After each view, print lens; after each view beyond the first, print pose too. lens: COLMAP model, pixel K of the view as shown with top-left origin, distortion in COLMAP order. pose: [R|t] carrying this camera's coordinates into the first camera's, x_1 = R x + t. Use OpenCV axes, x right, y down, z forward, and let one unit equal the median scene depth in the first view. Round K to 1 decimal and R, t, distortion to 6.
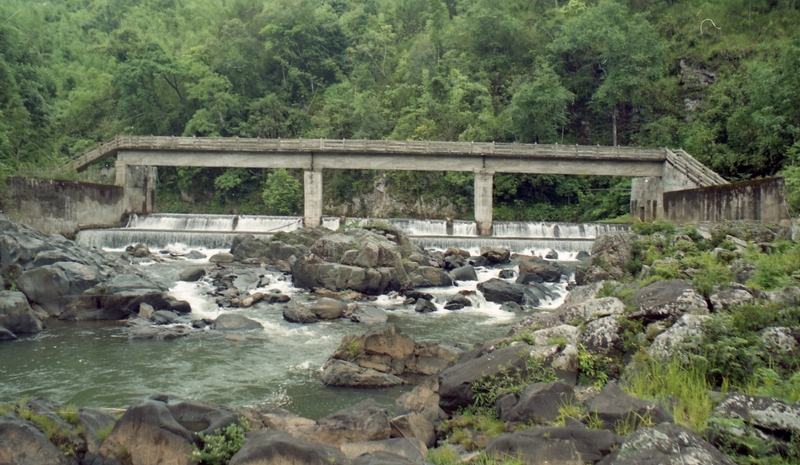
lens RADIAL K [[642.0, 0, 400.1], [0, 642.0, 242.4], [0, 0, 1]] dist [-0.092583, 0.089625]
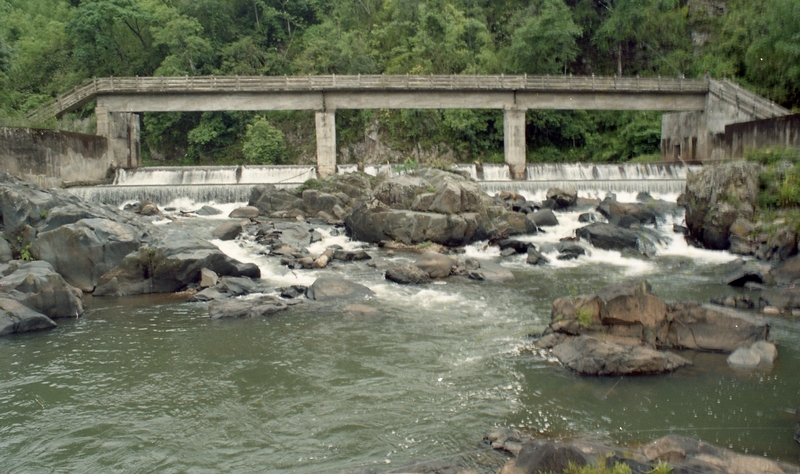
lens RADIAL K [[642.5, 0, 398.7], [0, 642.5, 245.6], [0, 0, 1]] dist [-0.097410, 0.086562]
pose [[0.997199, -0.040208, 0.063074, -0.098093], [0.035412, 0.996524, 0.075403, 0.008621], [-0.065886, -0.072958, 0.995156, 0.101631]]
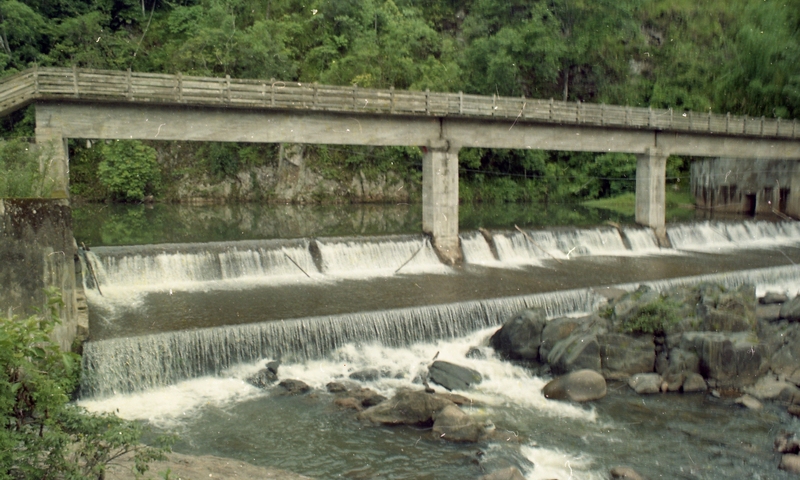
lens RADIAL K [[638.1, 0, 403.4], [0, 638.1, 242.2], [0, 0, 1]] dist [-0.099677, 0.095939]
pose [[0.887459, -0.066680, 0.456037, -0.425327], [0.032312, 0.996046, 0.082757, -0.080245], [-0.459752, -0.058708, 0.886105, 0.522599]]
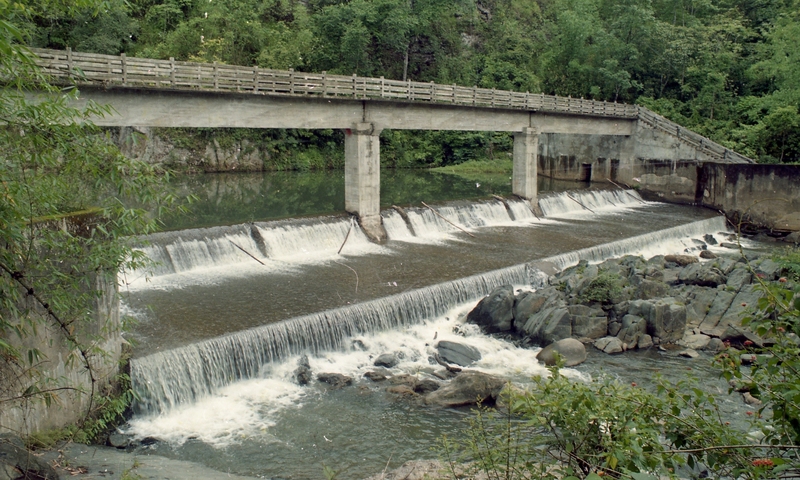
lens RADIAL K [[636.1, 0, 401.7], [0, 636.1, 243.7], [0, 0, 1]] dist [-0.104536, 0.091483]
pose [[0.700701, -0.134779, 0.700609, -0.527928], [0.027326, 0.986344, 0.162417, -0.106299], [-0.712932, -0.094661, 0.694815, 0.572957]]
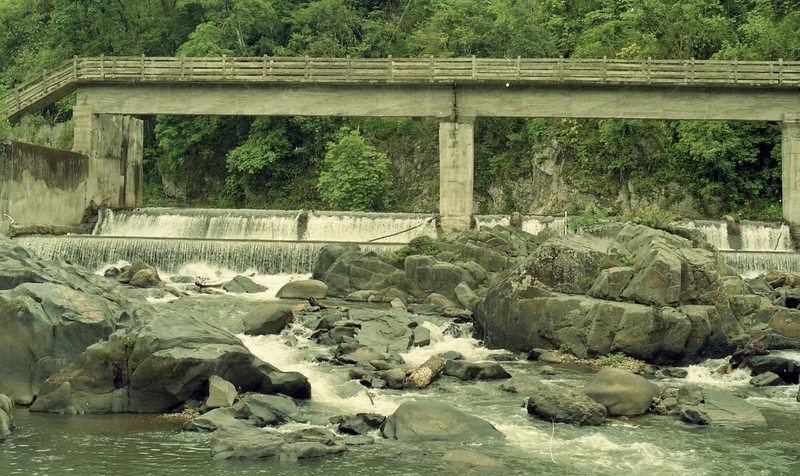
lens RADIAL K [[1163.0, 0, 397.6], [0, 1163.0, 254.1], [0, 0, 1]] dist [-0.113397, 0.175447]
pose [[0.994343, 0.000530, -0.106212, -0.085609], [-0.002954, 0.999739, -0.022667, 0.012642], [0.106172, 0.022852, 0.994085, 0.092129]]
